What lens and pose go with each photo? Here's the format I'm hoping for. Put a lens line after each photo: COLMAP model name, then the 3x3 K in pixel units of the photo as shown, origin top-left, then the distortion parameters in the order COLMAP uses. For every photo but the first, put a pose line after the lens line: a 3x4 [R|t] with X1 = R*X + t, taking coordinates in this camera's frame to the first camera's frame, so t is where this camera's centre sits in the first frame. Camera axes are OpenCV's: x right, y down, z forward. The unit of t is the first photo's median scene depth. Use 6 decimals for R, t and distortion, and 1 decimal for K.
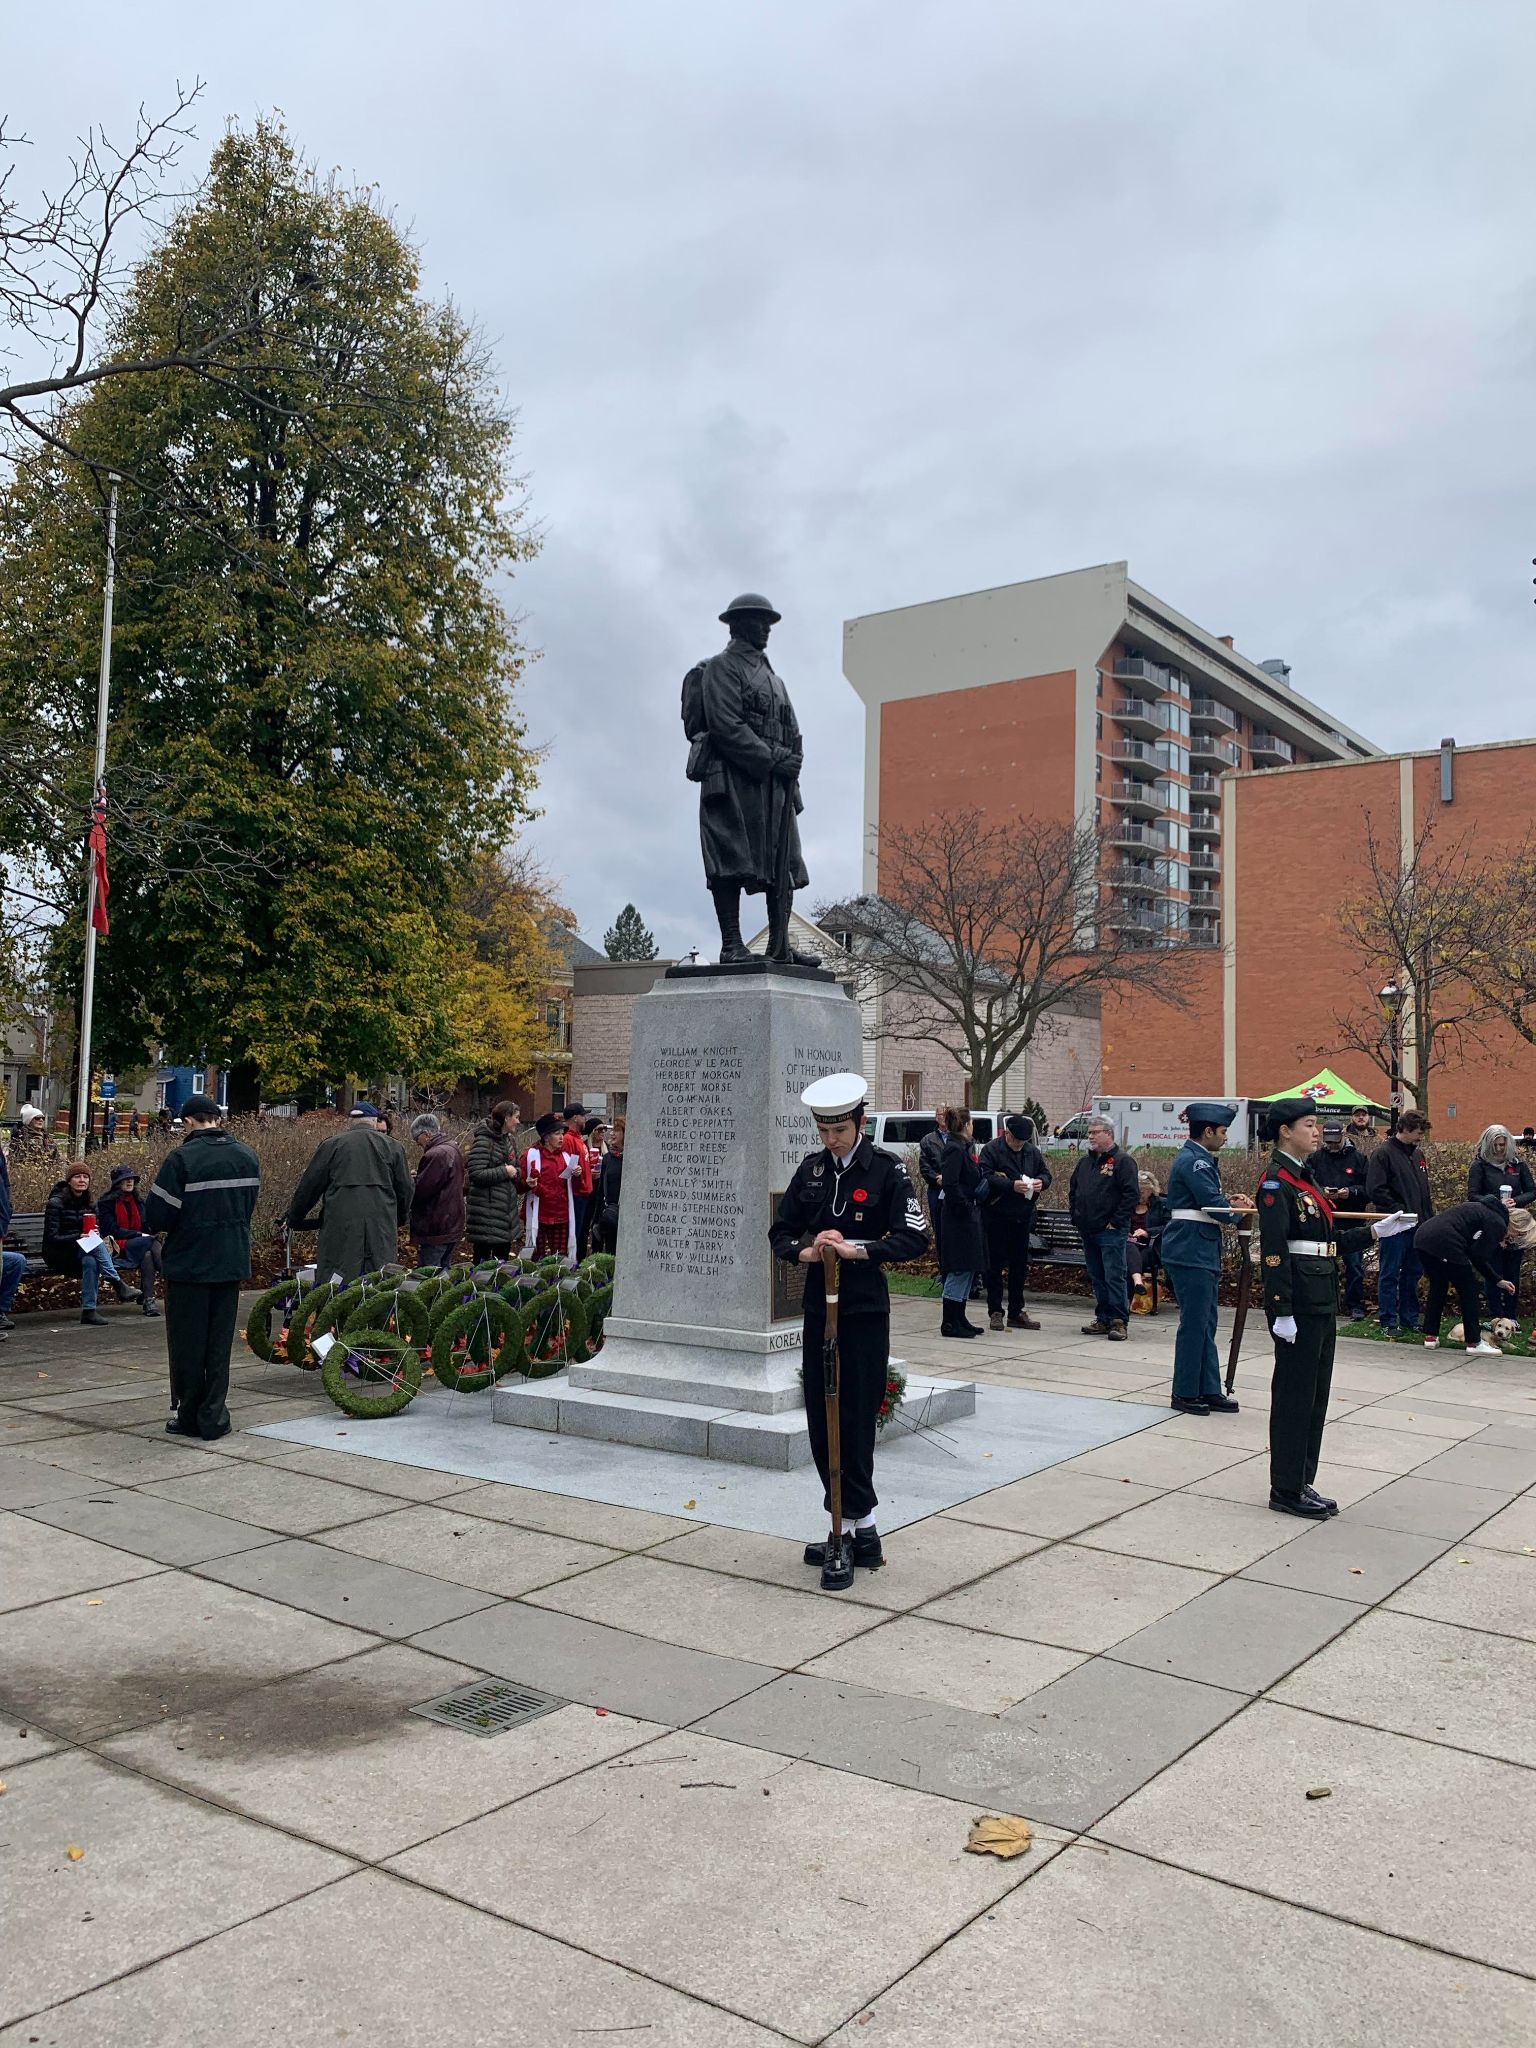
lens RADIAL K [[1549.6, 0, 769.0], [0, 1549.6, 994.5], [0, 0, 1]] dist [0.108384, -0.158715]
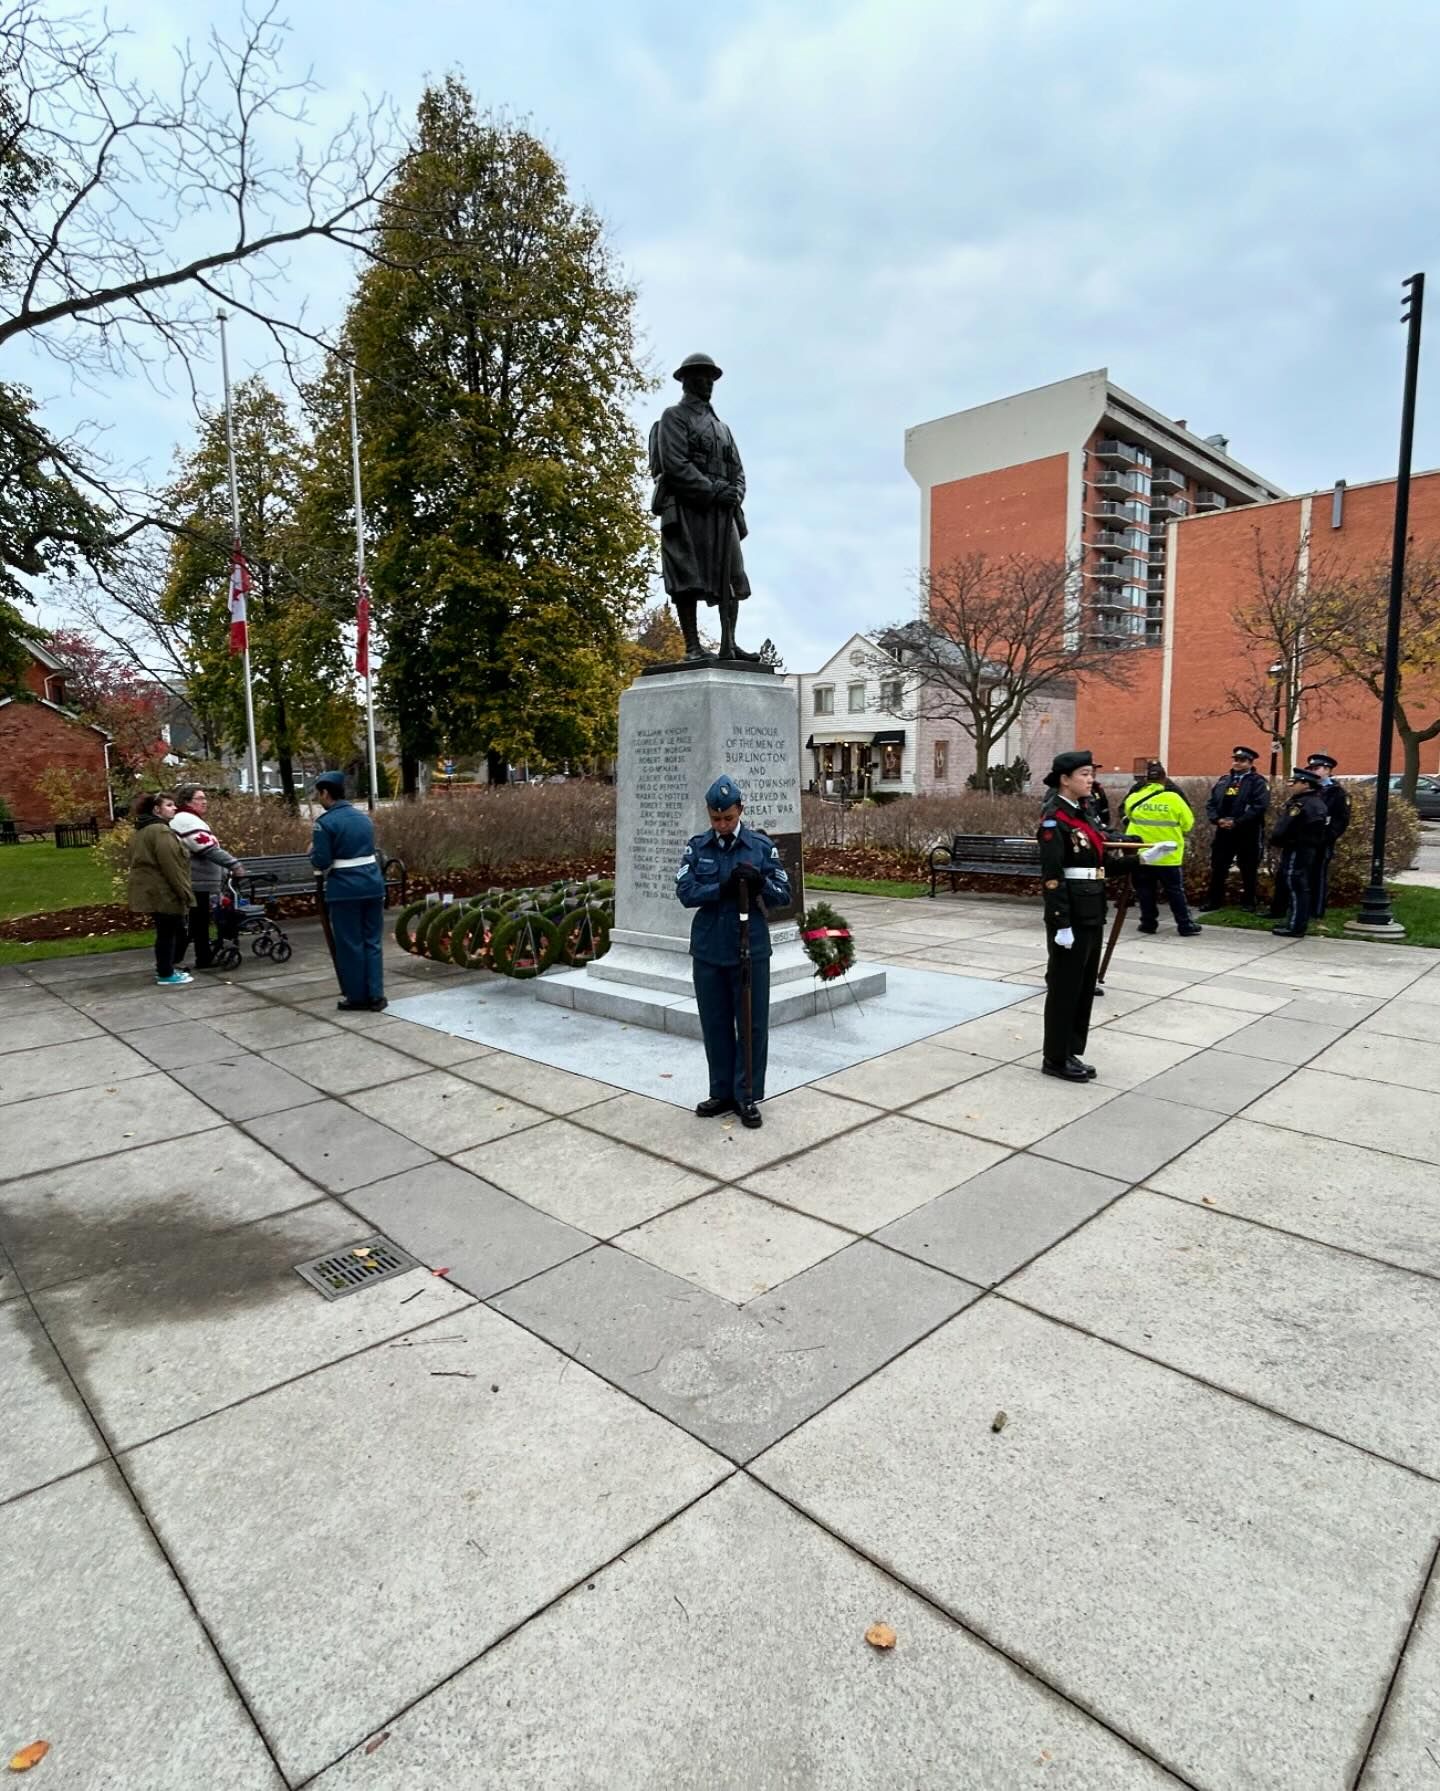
lens RADIAL K [[962.1, 0, 720.0], [0, 962.1, 895.5], [0, 0, 1]] dist [-0.002448, 0.000392]
pose [[0.987998, -0.013982, -0.153830, 0.041253], [0.044732, 0.979120, 0.198303, 0.004342], [0.147846, -0.202804, 0.967994, 0.064851]]
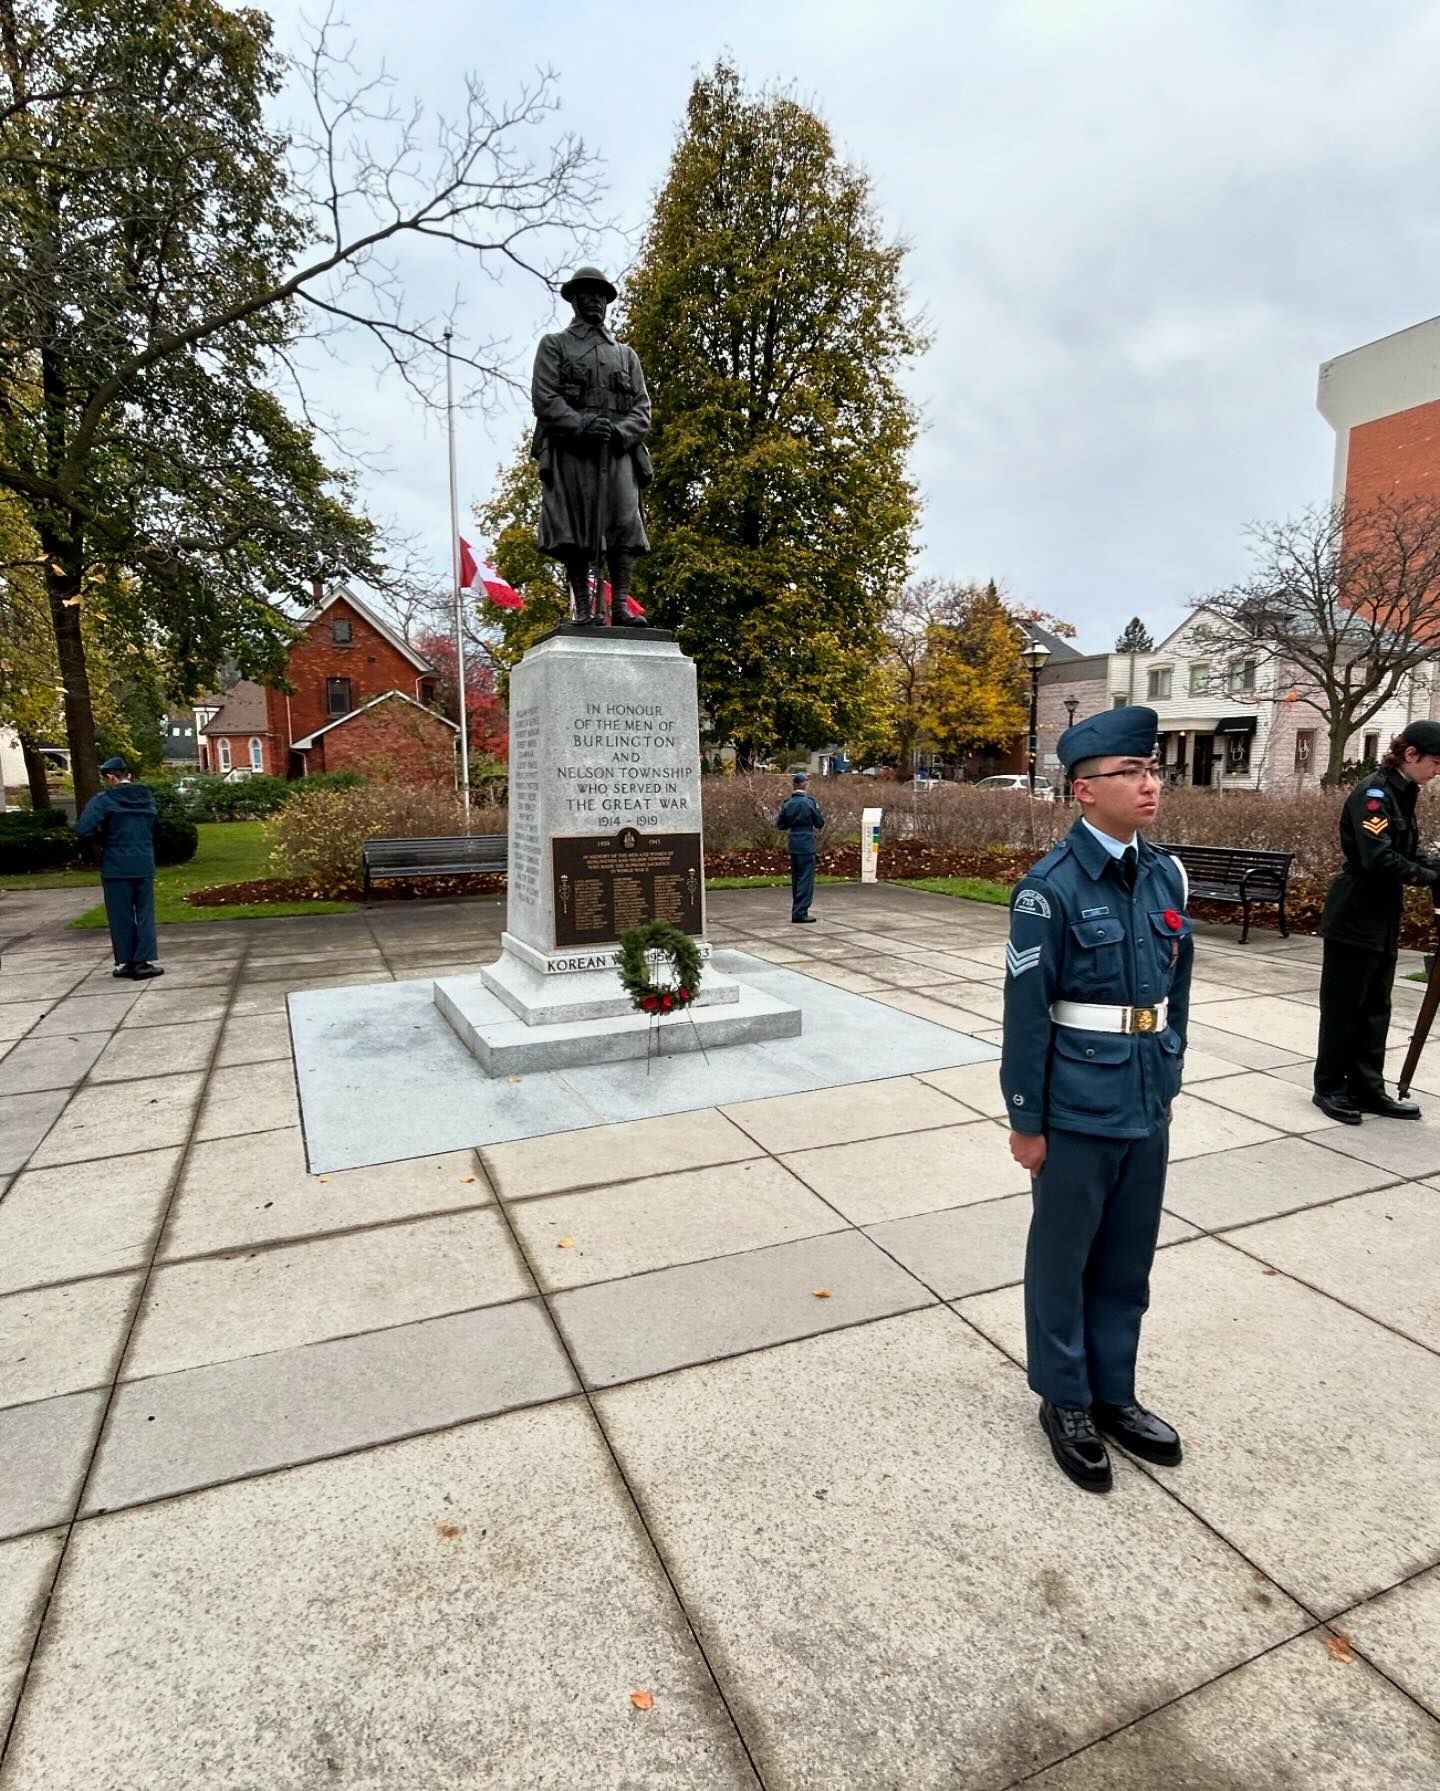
lens RADIAL K [[964.2, 0, 719.3], [0, 964.2, 892.0], [0, 0, 1]] dist [-0.005235, 0.004475]
pose [[0.866899, 0.040208, -0.496860, 0.143213], [0.060125, 0.981031, 0.184291, 0.014602], [0.494845, -0.189635, 0.848037, 0.146579]]
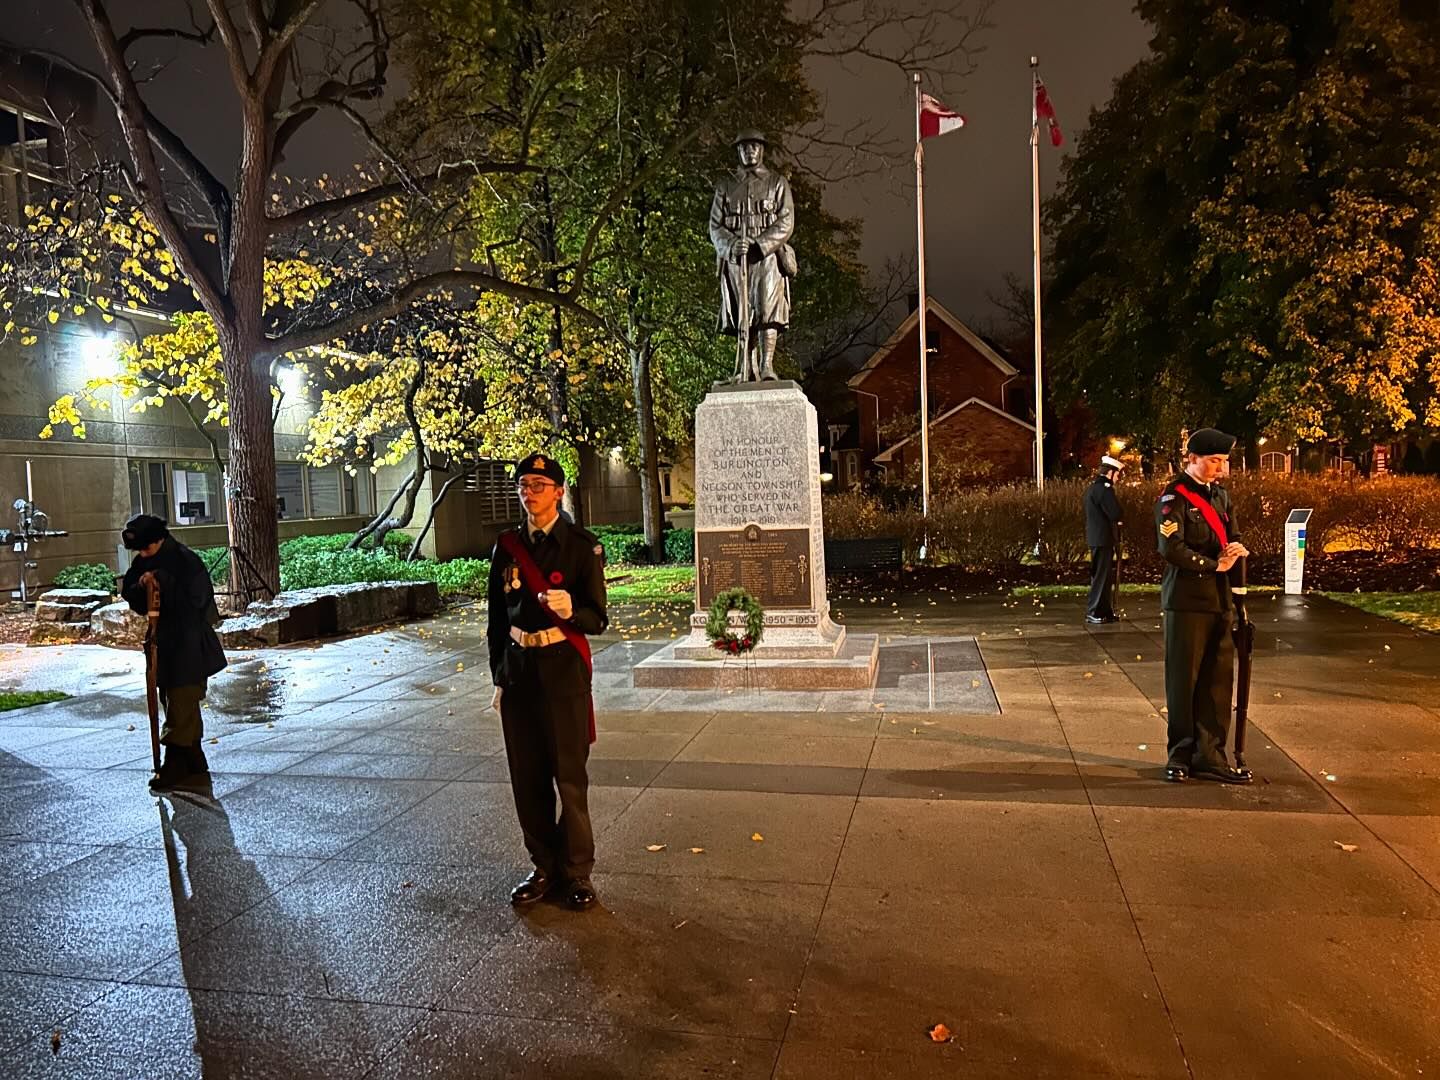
lens RADIAL K [[1062.3, 0, 723.2], [0, 1062.3, 578.2], [0, 0, 1]] dist [0.034413, -0.023659]
pose [[0.409239, 0.041822, -0.911468, 0.326021], [0.114523, 0.988695, 0.096785, 0.022712], [0.905212, -0.143992, 0.399823, 0.180849]]
